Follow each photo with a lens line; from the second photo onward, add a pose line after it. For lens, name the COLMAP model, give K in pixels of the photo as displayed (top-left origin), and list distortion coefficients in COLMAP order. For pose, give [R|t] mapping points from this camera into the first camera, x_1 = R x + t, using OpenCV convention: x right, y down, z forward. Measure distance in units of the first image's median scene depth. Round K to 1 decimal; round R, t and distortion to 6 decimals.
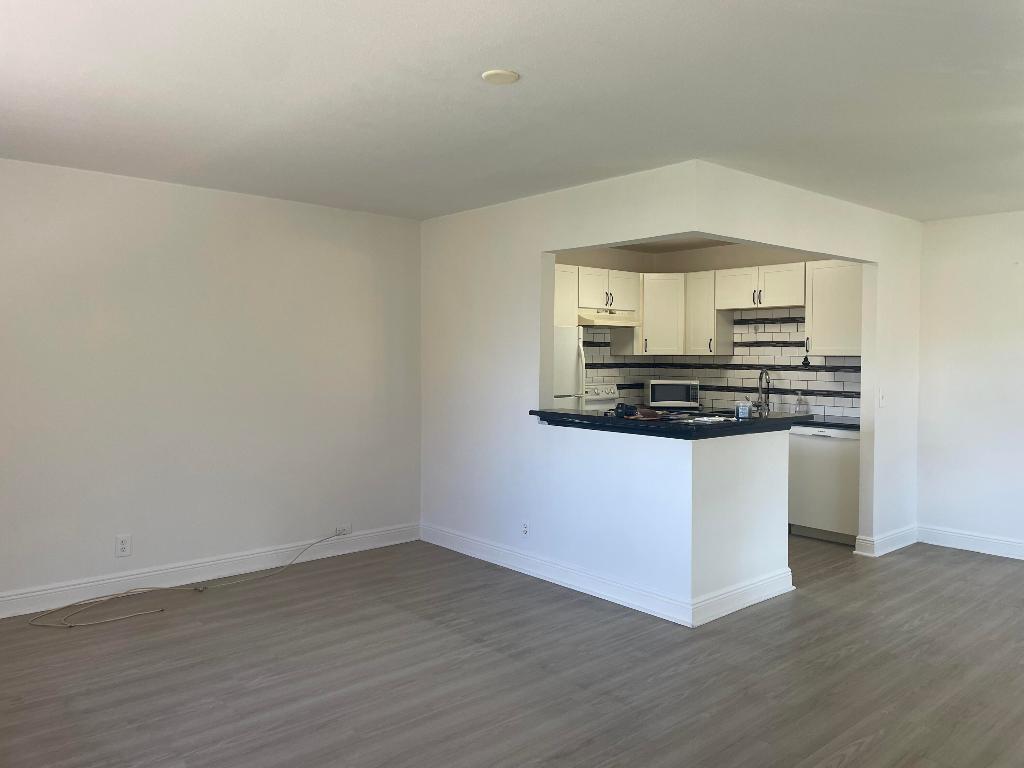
lens RADIAL K [[759.9, 0, 512.0], [0, 759.9, 384.0], [0, 0, 1]] dist [0.038560, -0.100499]
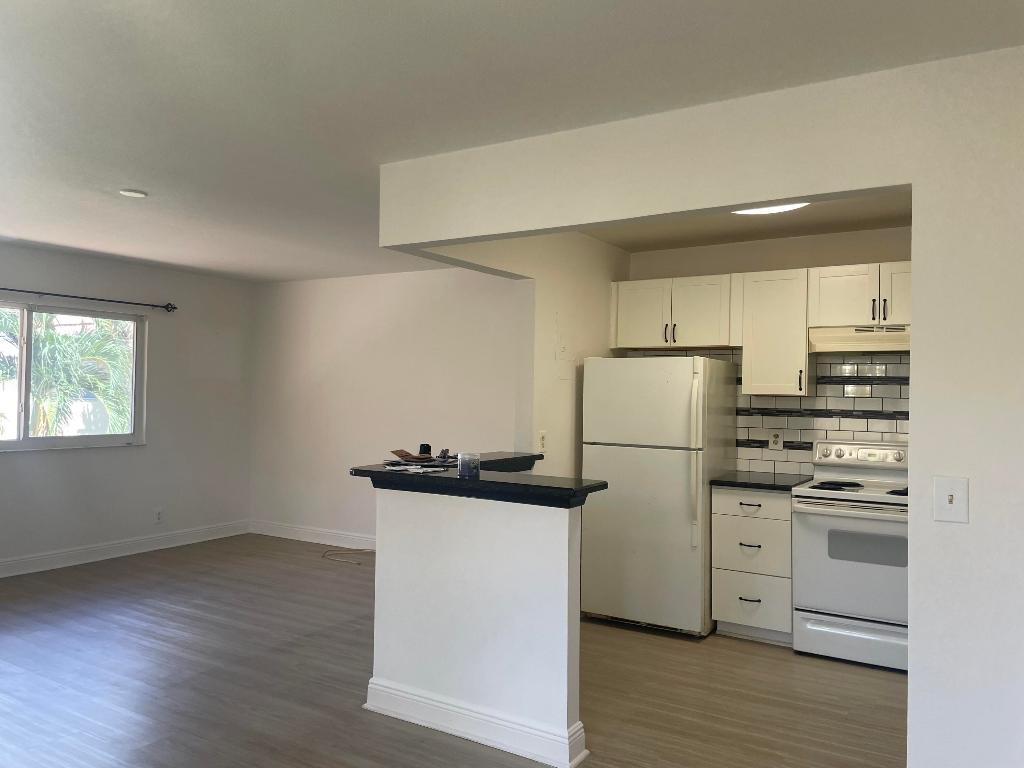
lens RADIAL K [[774.1, 0, 512.0], [0, 774.1, 384.0], [0, 0, 1]] dist [0.082313, -0.109012]
pose [[0.292360, -0.010897, -0.956246, 0.652854], [-0.053622, 0.998175, -0.027769, -0.014635], [0.954804, 0.059394, 0.291242, 0.512334]]
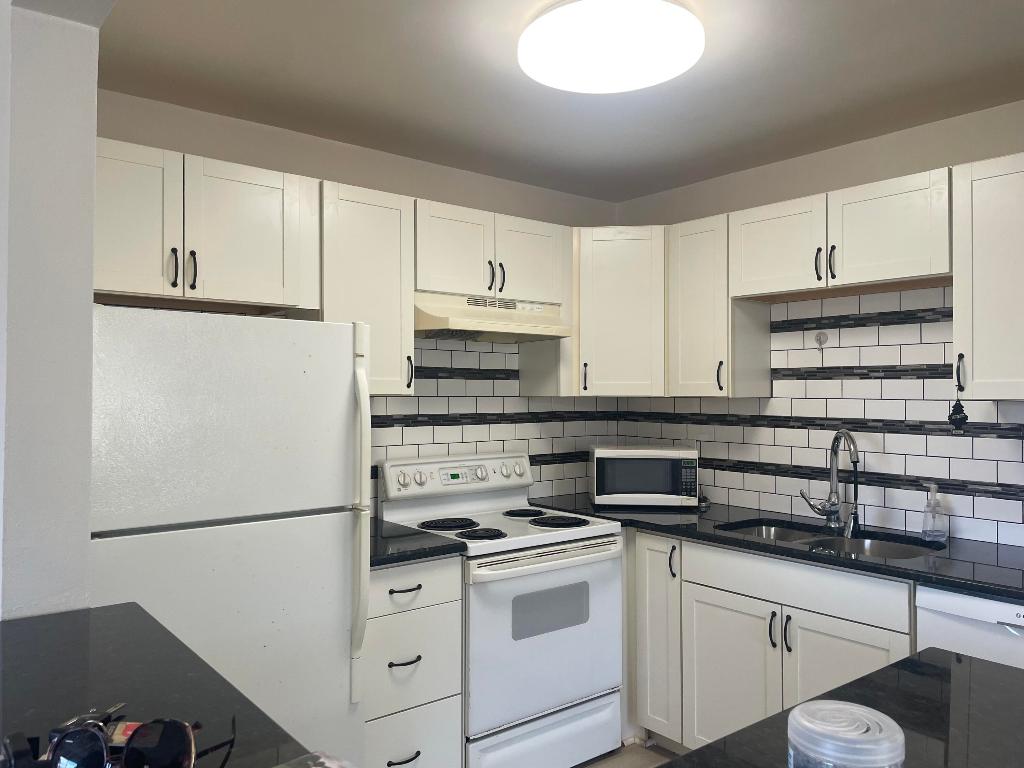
lens RADIAL K [[774.1, 0, 512.0], [0, 774.1, 384.0], [0, 0, 1]] dist [0.082313, -0.109012]
pose [[0.999388, -0.001023, -0.034969, 0.150916], [-0.000686, 0.998807, -0.048821, -0.022593], [0.034978, 0.048815, 0.998195, 0.524510]]
